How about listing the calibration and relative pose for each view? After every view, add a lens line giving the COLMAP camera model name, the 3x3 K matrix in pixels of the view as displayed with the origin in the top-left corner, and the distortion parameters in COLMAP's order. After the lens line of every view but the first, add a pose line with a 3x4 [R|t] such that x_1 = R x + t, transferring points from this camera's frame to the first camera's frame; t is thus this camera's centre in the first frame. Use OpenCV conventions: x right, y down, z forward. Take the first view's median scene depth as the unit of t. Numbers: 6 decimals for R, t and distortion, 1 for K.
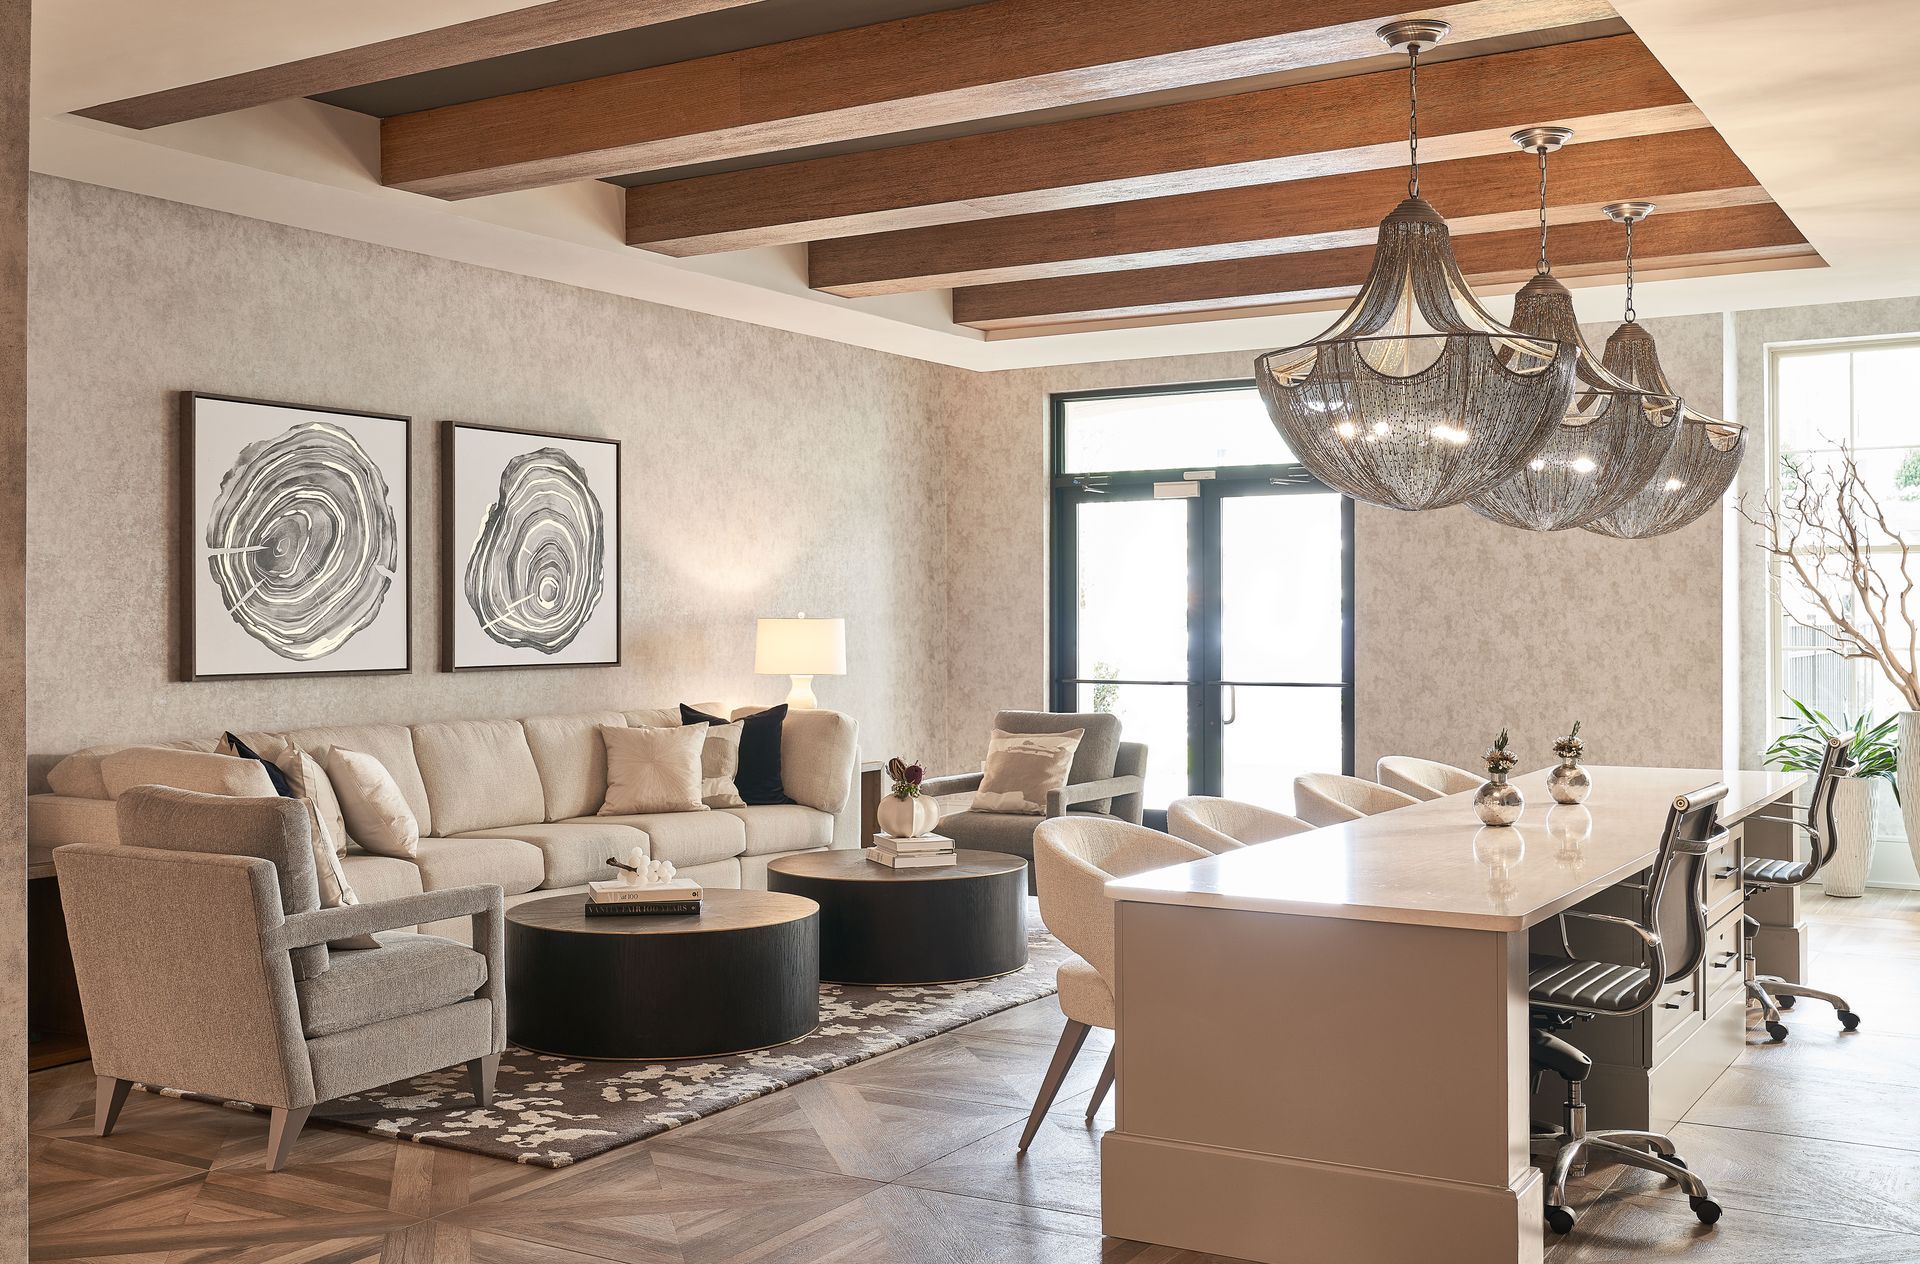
lens RADIAL K [[1971.9, 0, 959.6], [0, 1971.9, 625.4], [0, 0, 1]] dist [0.003016, 0.000000]
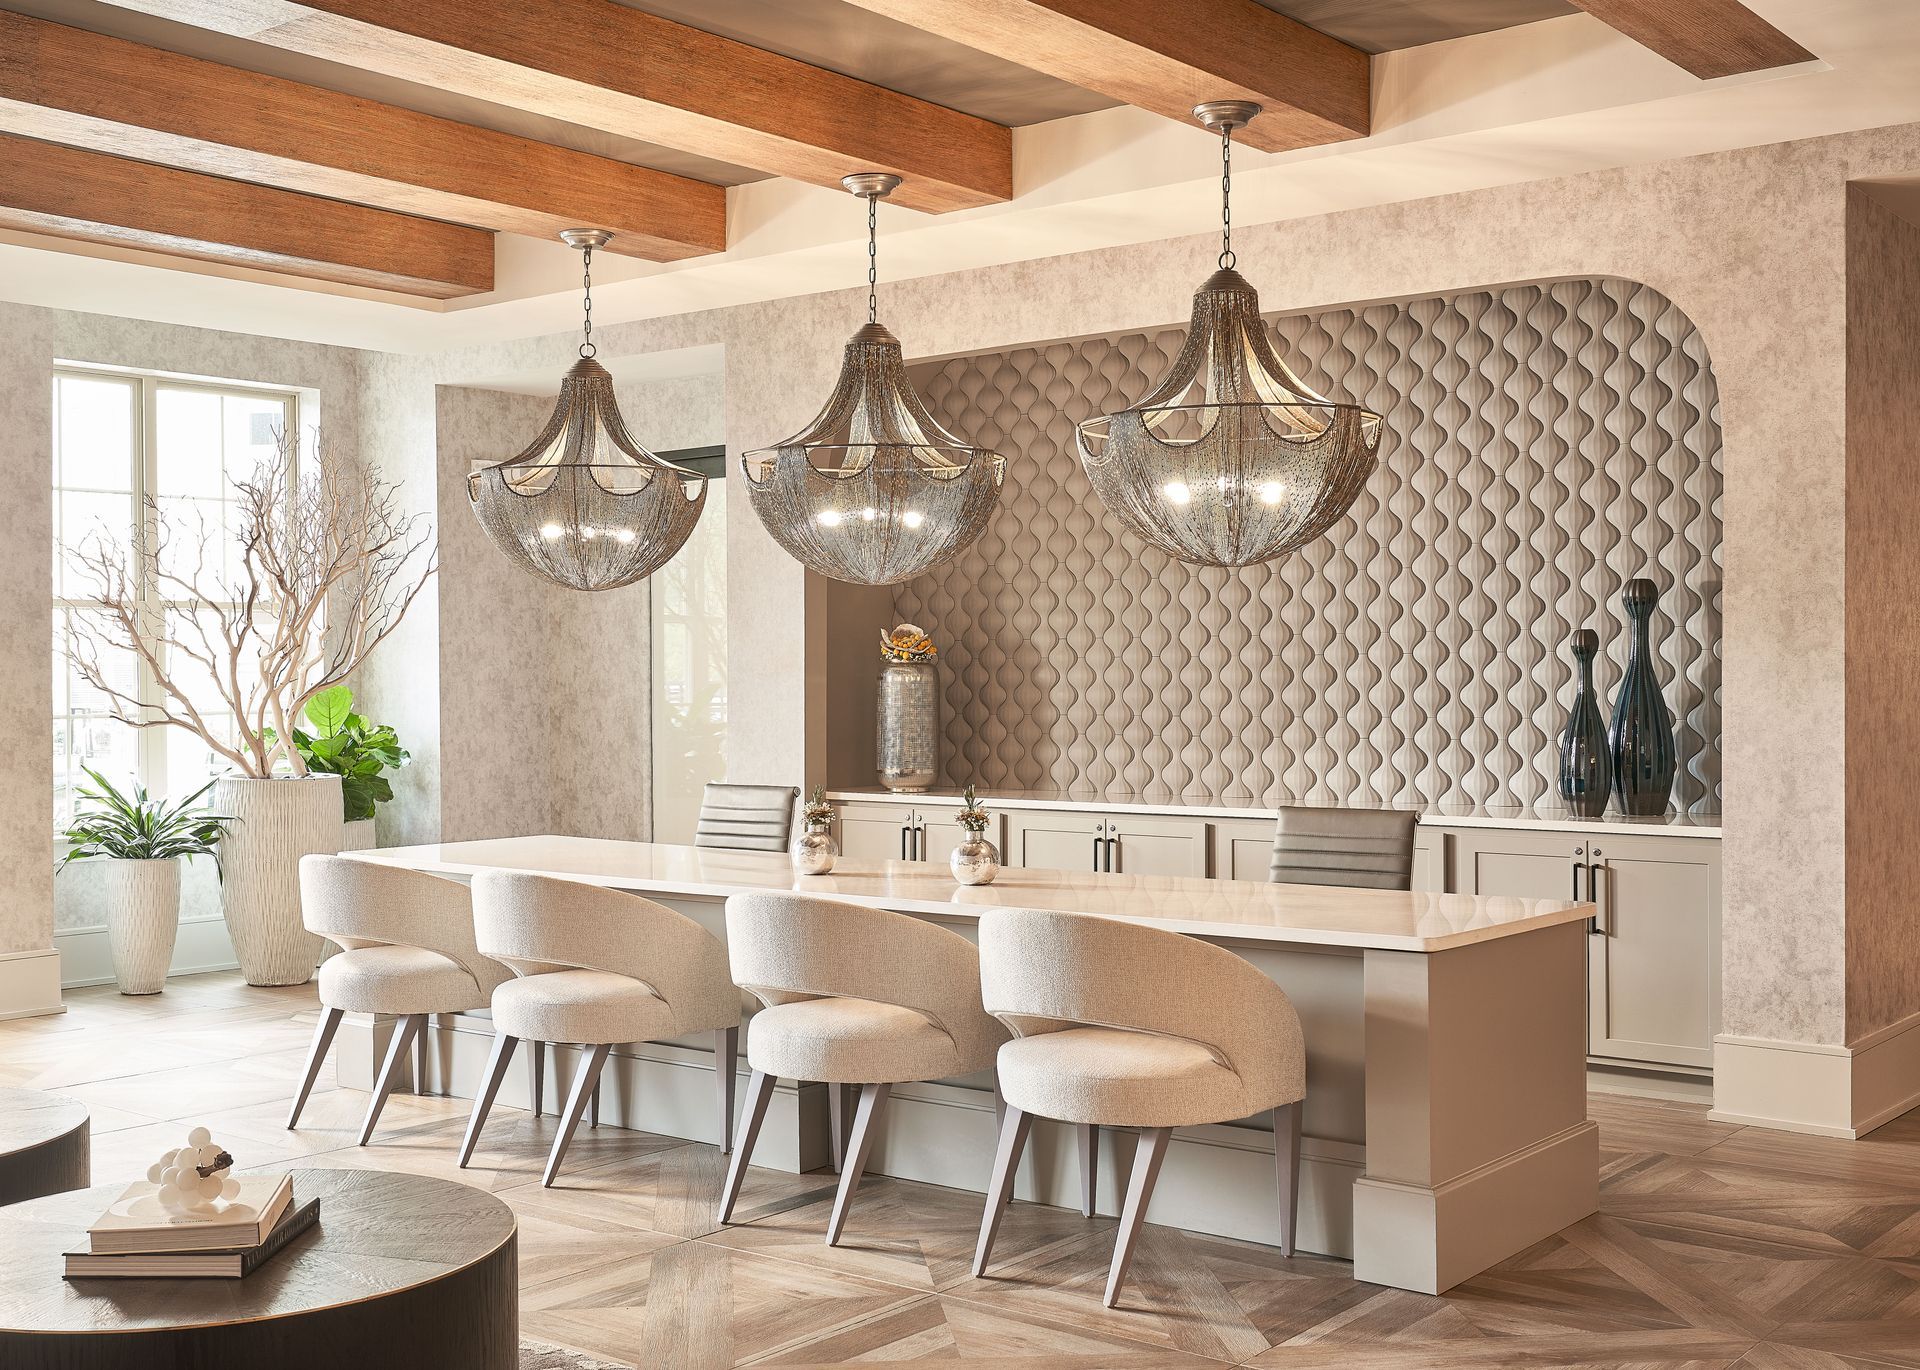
lens RADIAL K [[2141.6, 0, 959.8], [0, 2141.6, 687.2], [0, 0, 1]] dist [-0.027754, 0.000000]
pose [[0.132107, -0.008277, 0.991201, -0.724251], [0.008063, 0.999941, 0.007275, -0.007207], [-0.991203, 0.007031, 0.132166, 0.804772]]
